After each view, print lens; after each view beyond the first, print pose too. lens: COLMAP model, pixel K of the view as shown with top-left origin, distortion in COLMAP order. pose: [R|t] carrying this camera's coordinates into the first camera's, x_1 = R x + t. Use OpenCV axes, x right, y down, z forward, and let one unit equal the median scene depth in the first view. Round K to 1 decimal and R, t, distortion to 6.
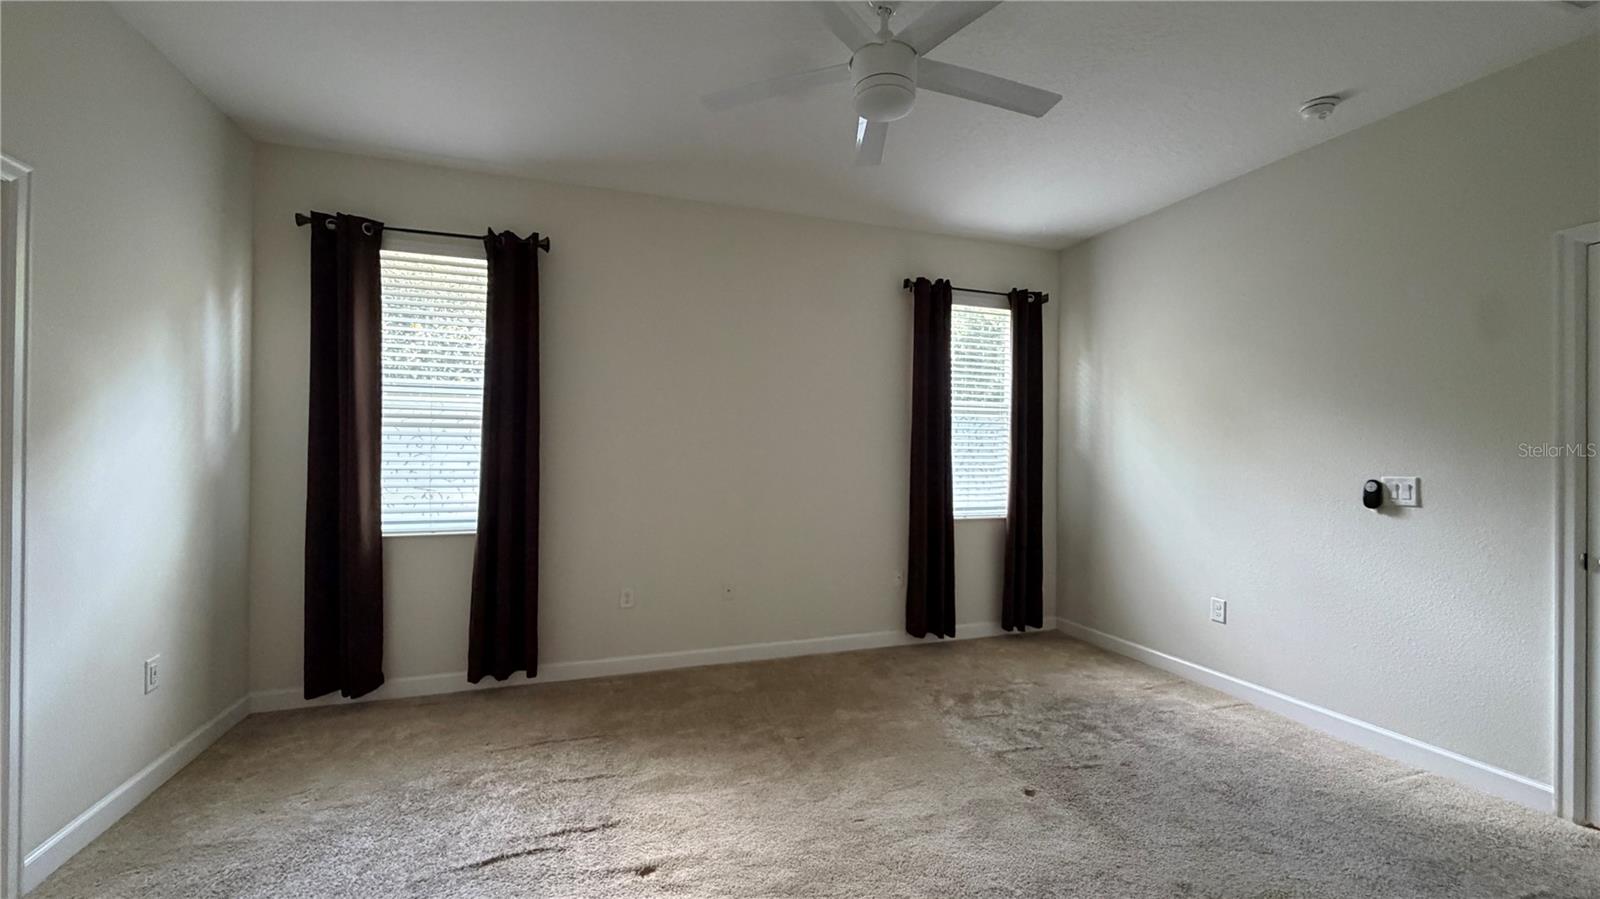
lens RADIAL K [[636.1, 0, 797.0], [0, 636.1, 449.1], [0, 0, 1]] dist [-0.000368, 0.000062]
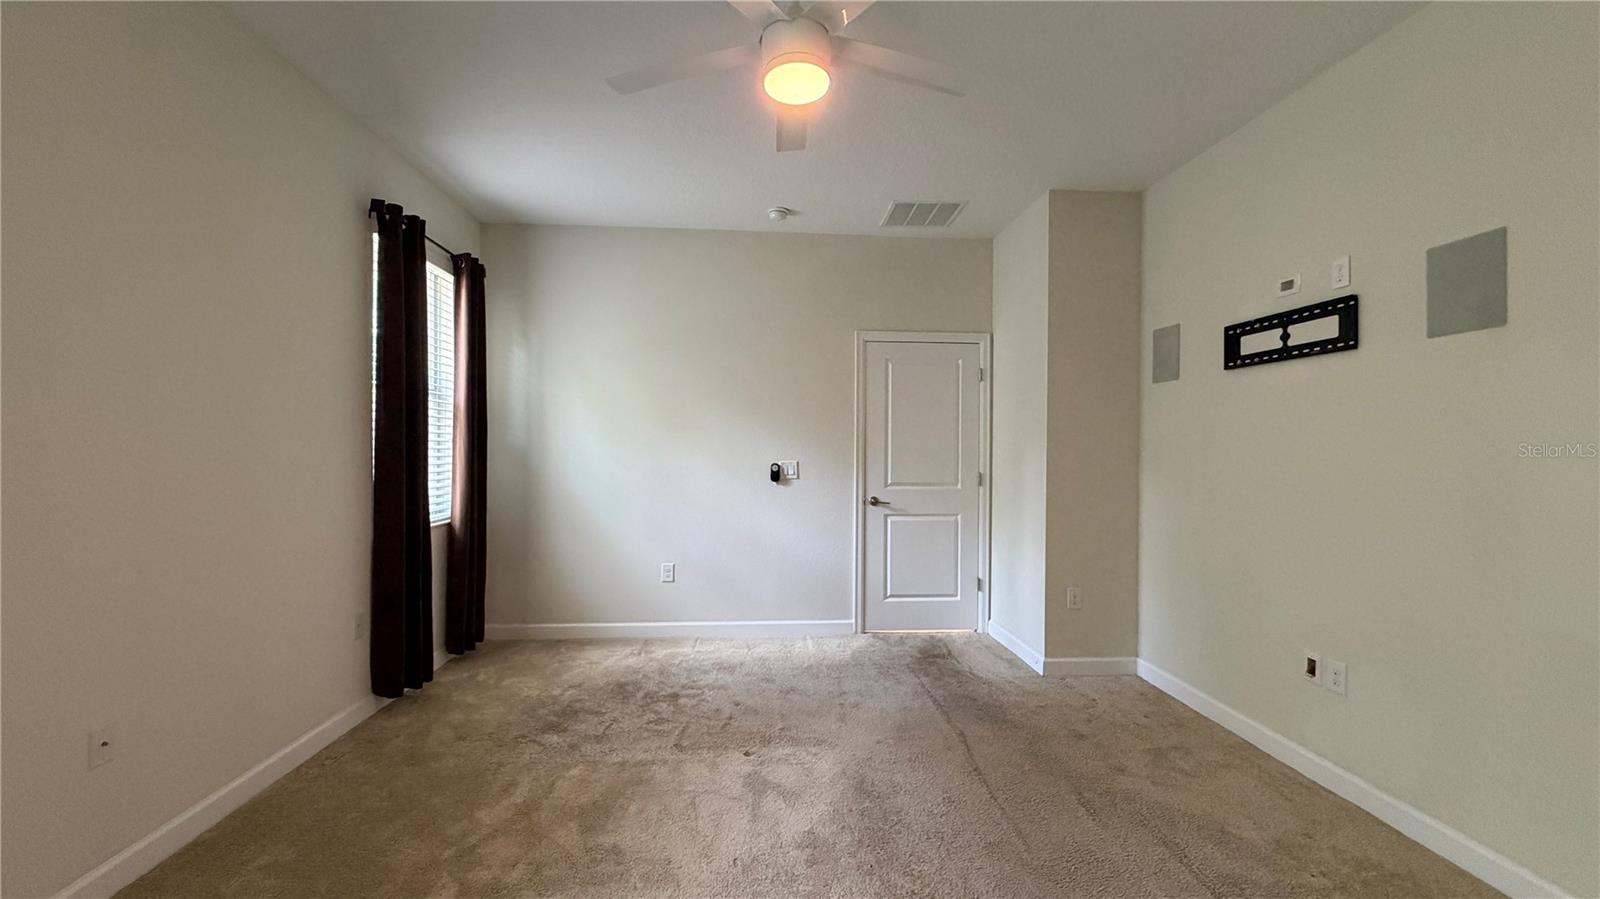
lens RADIAL K [[636.1, 0, 797.0], [0, 636.1, 449.1], [0, 0, 1]] dist [-0.000368, 0.000062]
pose [[0.260258, -0.006870, 0.965515, -0.521310], [-0.009829, 0.999904, 0.009764, -0.001541], [-0.965489, -0.012031, 0.260166, 0.491797]]
